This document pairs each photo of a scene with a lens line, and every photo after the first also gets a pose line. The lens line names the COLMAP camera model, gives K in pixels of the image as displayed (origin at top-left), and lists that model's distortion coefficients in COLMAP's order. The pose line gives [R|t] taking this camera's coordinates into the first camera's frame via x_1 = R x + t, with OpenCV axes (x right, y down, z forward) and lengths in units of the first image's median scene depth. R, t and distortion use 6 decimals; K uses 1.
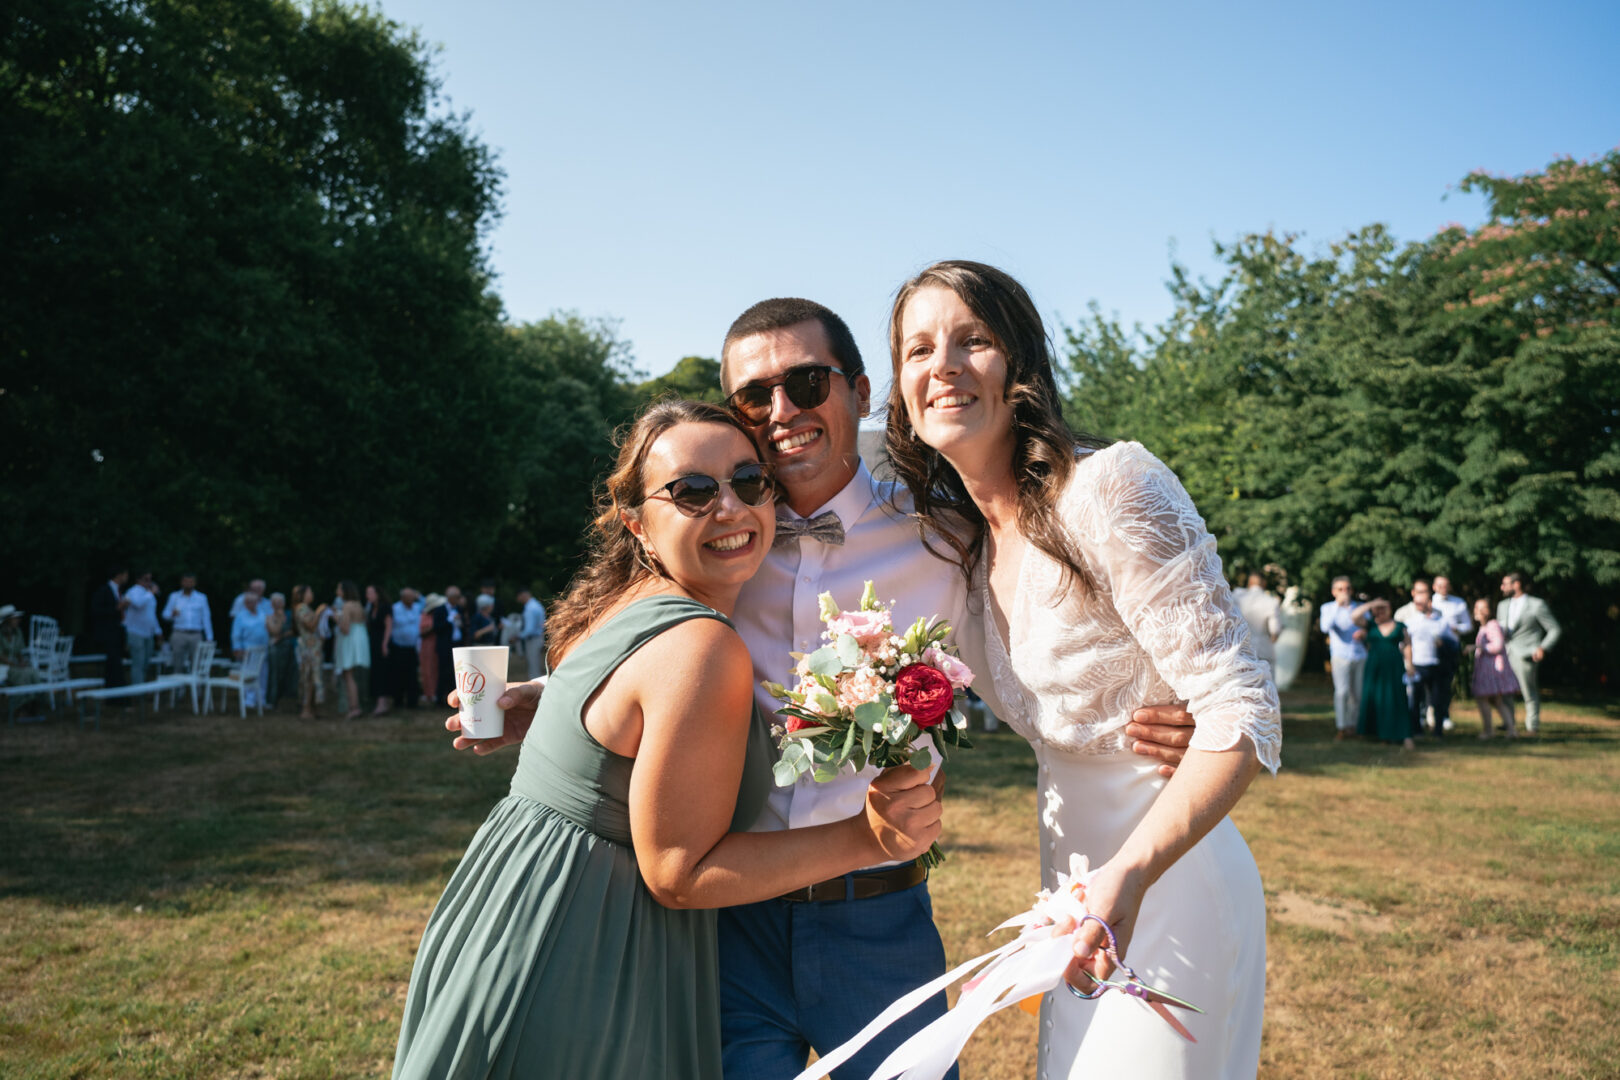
lens RADIAL K [[1059.2, 0, 810.0], [0, 1059.2, 540.0], [0, 0, 1]] dist [-0.056000, 0.005479]
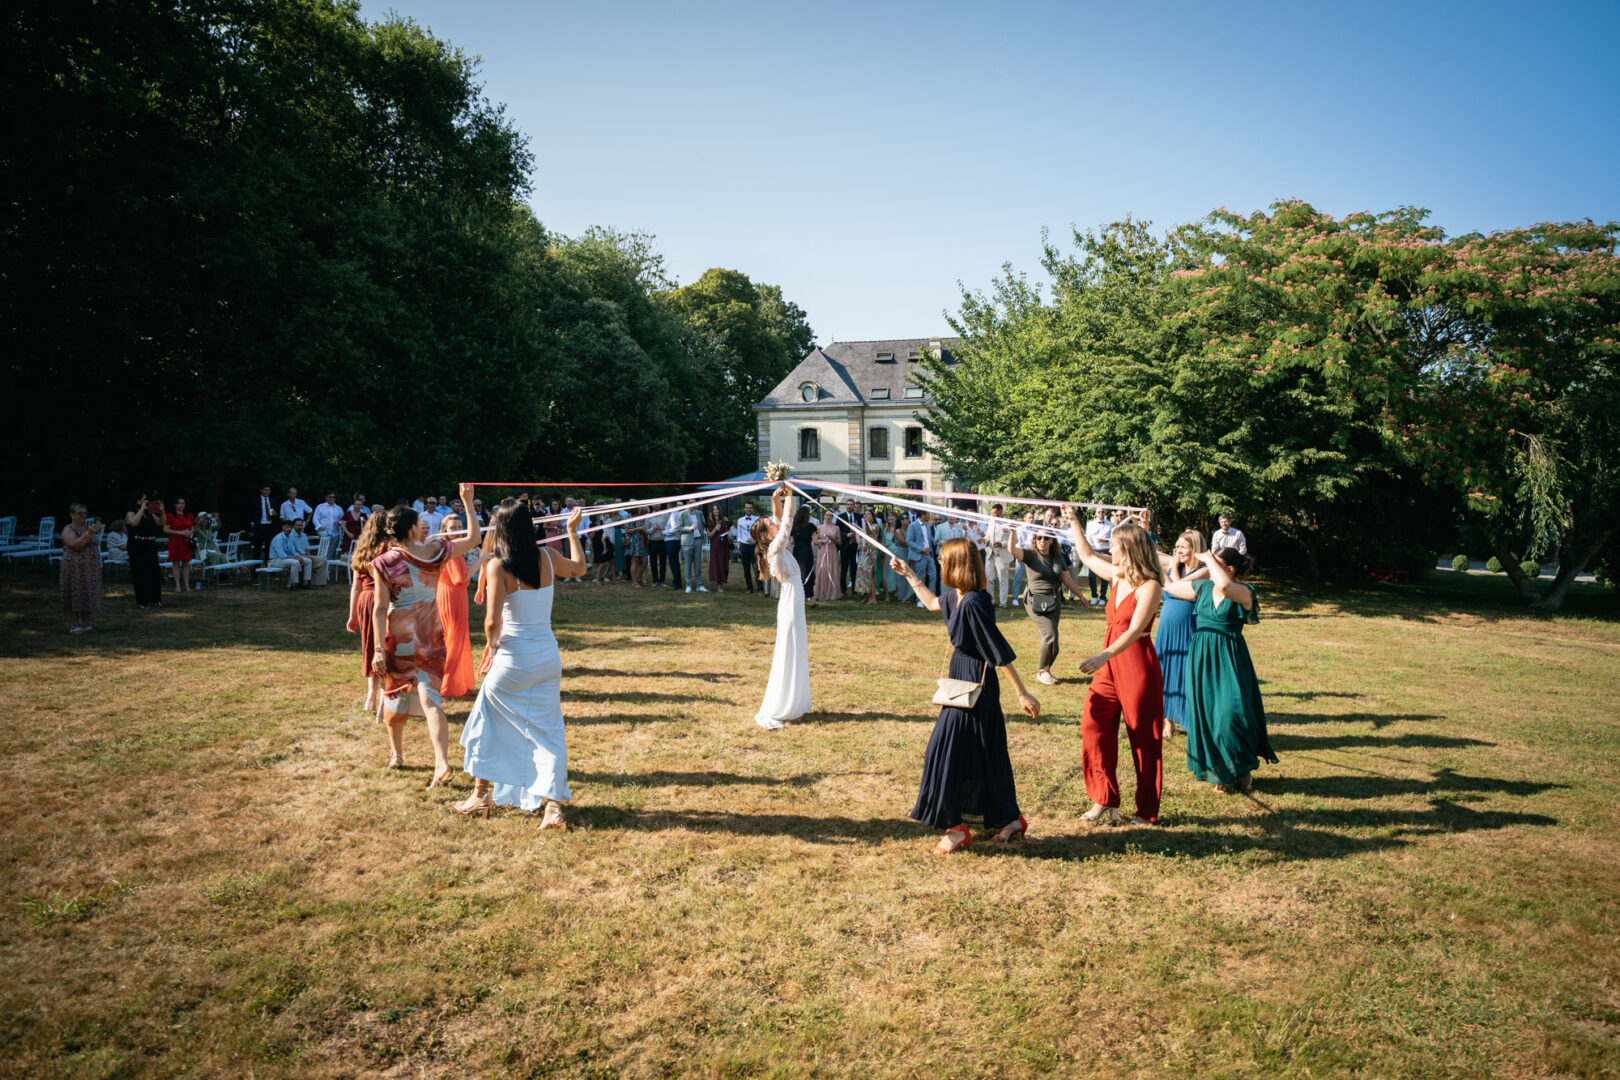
lens RADIAL K [[987.0, 0, 807.2], [0, 987.0, 508.2], [0, 0, 1]] dist [-0.048258, 0.000016]
pose [[0.999292, 0.018981, -0.032495, 0.089265], [-0.016288, 0.996563, 0.081223, -0.034602], [0.033925, -0.080636, 0.996166, -0.200996]]
